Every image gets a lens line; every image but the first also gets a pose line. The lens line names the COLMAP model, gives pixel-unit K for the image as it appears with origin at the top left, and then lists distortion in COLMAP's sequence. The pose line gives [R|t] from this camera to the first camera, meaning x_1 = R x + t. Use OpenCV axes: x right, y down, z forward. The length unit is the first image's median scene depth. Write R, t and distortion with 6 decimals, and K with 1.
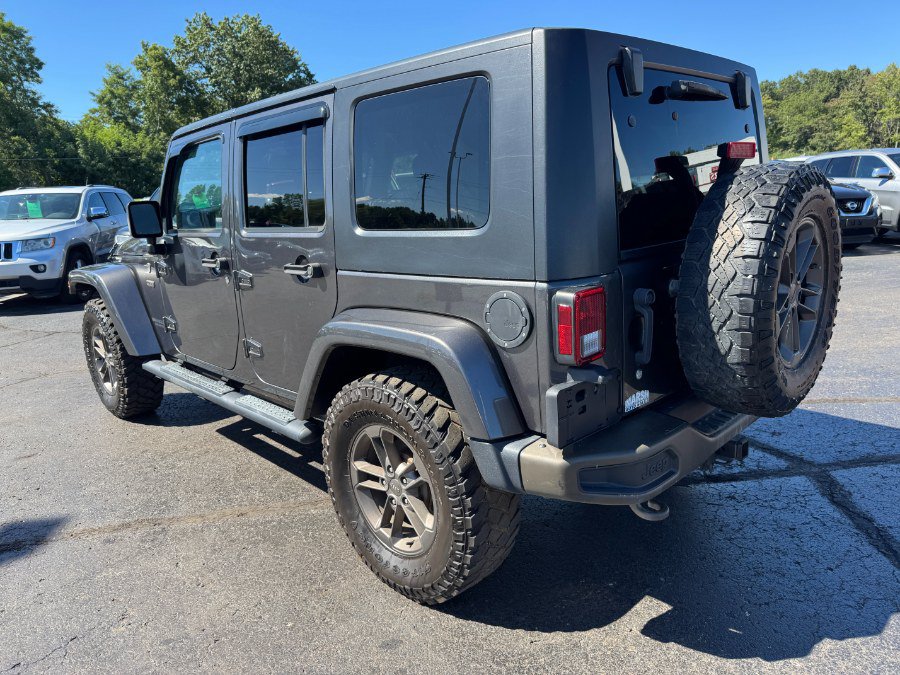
lens RADIAL K [[626.2, 0, 447.9], [0, 626.2, 335.6], [0, 0, 1]] dist [0.027738, -0.033950]
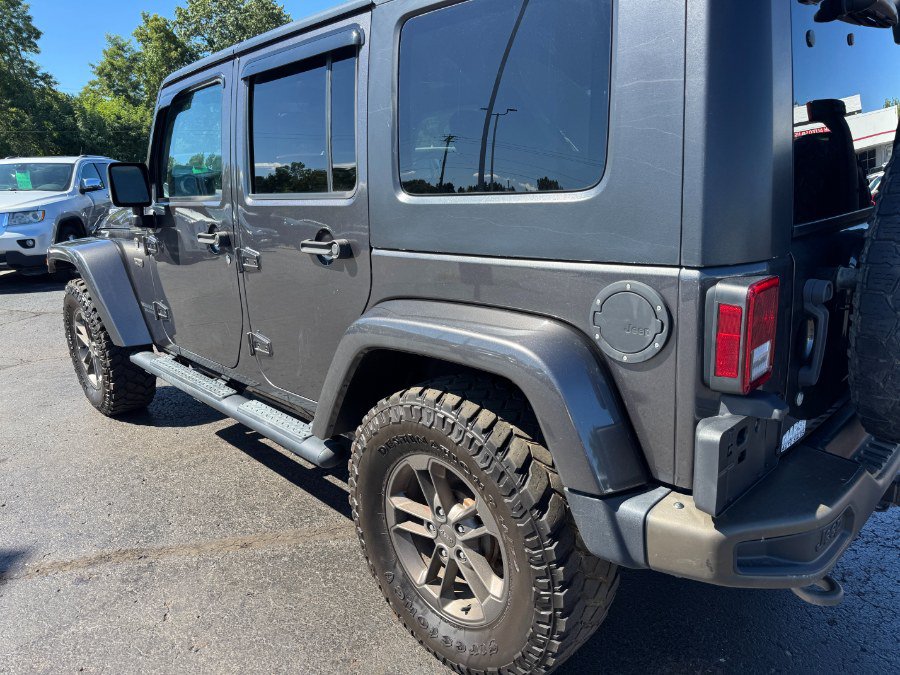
lens RADIAL K [[626.2, 0, 446.3], [0, 626.2, 335.4], [0, 0, 1]] dist [0.027738, -0.033950]
pose [[0.999912, 0.012344, -0.004859, -0.075940], [-0.012192, 0.999467, 0.030275, -0.021822], [0.005230, -0.030213, 0.999530, 0.220457]]
